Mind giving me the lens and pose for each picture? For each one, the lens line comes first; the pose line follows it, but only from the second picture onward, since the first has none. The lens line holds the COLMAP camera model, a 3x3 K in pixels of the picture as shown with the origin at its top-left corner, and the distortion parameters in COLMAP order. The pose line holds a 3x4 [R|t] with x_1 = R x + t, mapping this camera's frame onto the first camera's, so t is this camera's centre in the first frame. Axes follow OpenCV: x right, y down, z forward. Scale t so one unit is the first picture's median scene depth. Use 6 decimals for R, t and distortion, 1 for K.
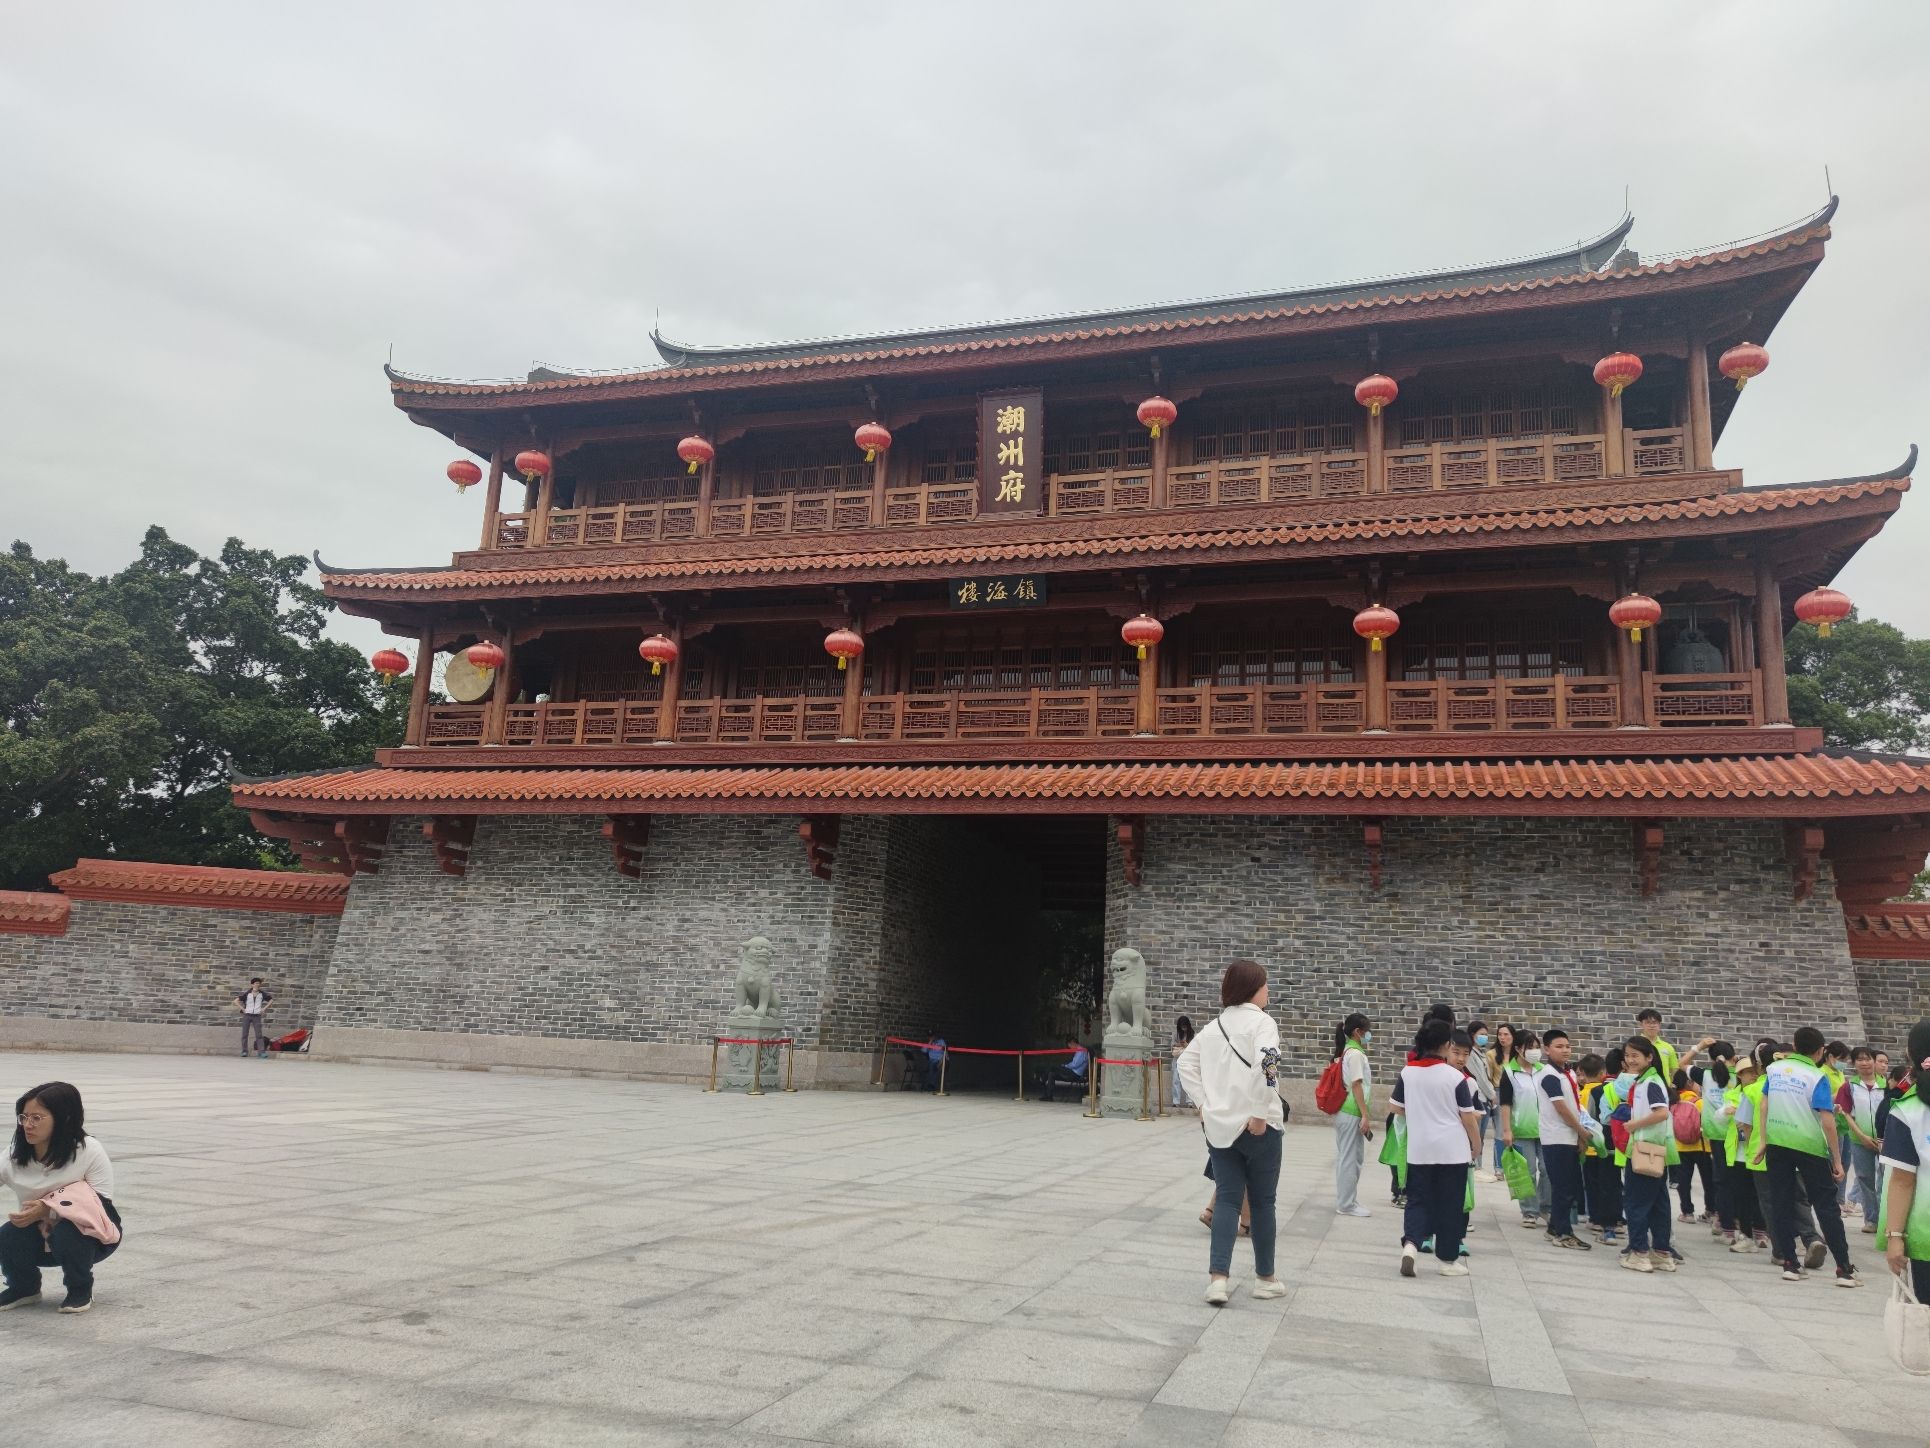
lens RADIAL K [[1422.0, 0, 969.7], [0, 1422.0, 723.7], [0, 0, 1]] dist [0.084883, -0.093916]
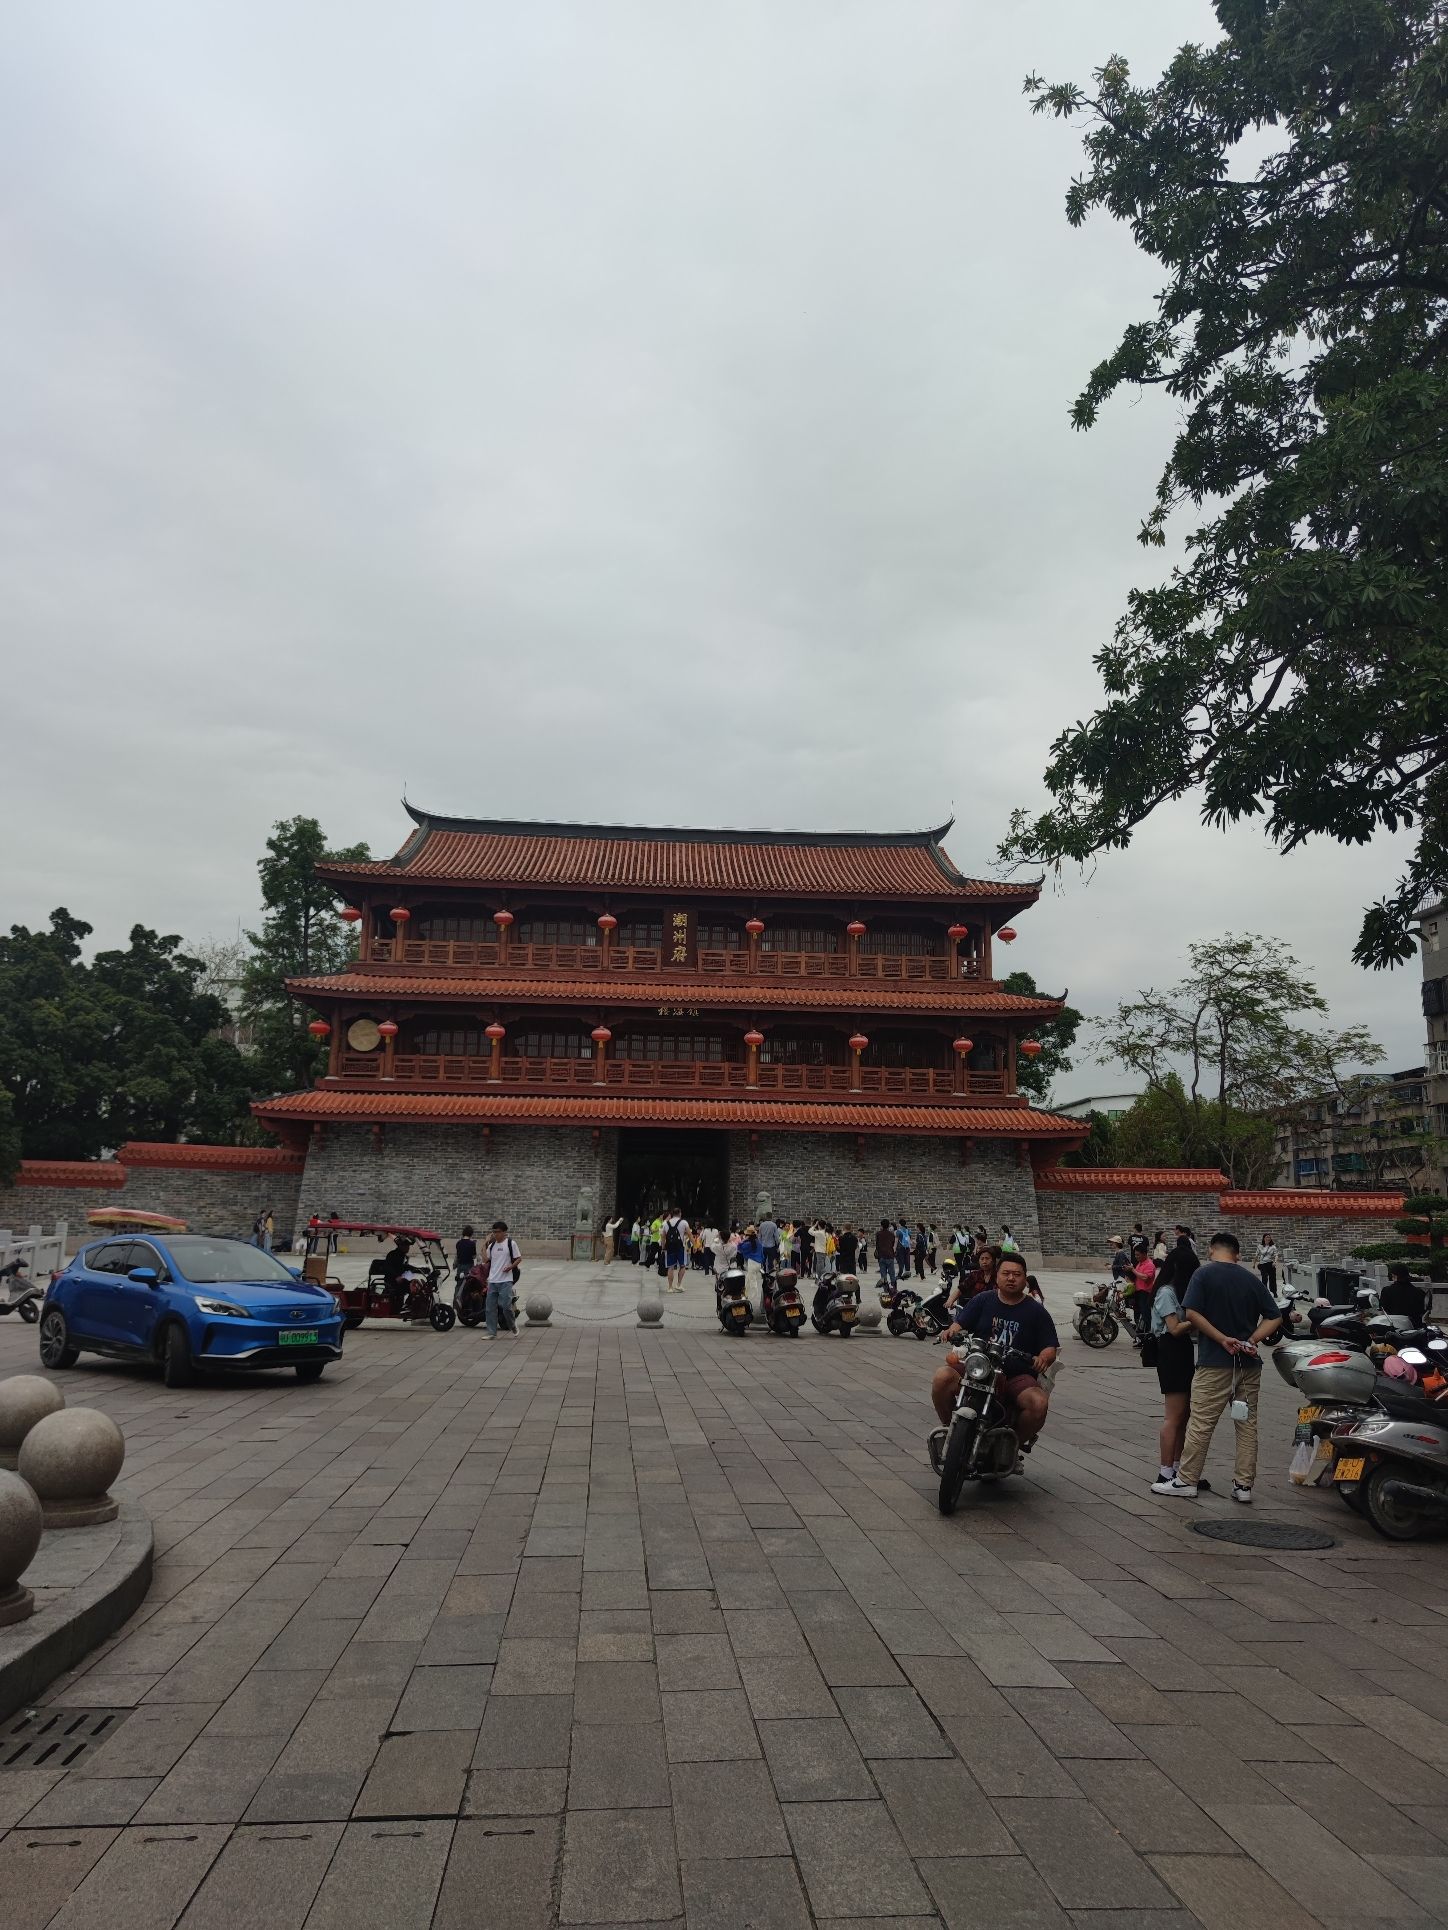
lens RADIAL K [[1412.9, 0, 724.0], [0, 1412.9, 965.0], [0, 0, 1]] dist [0.118559, -0.050924]
pose [[0.938655, 0.036612, 0.342910, -0.618825], [-0.049951, 0.998297, 0.030144, -0.225713], [-0.341222, -0.045424, 0.938884, -0.912870]]
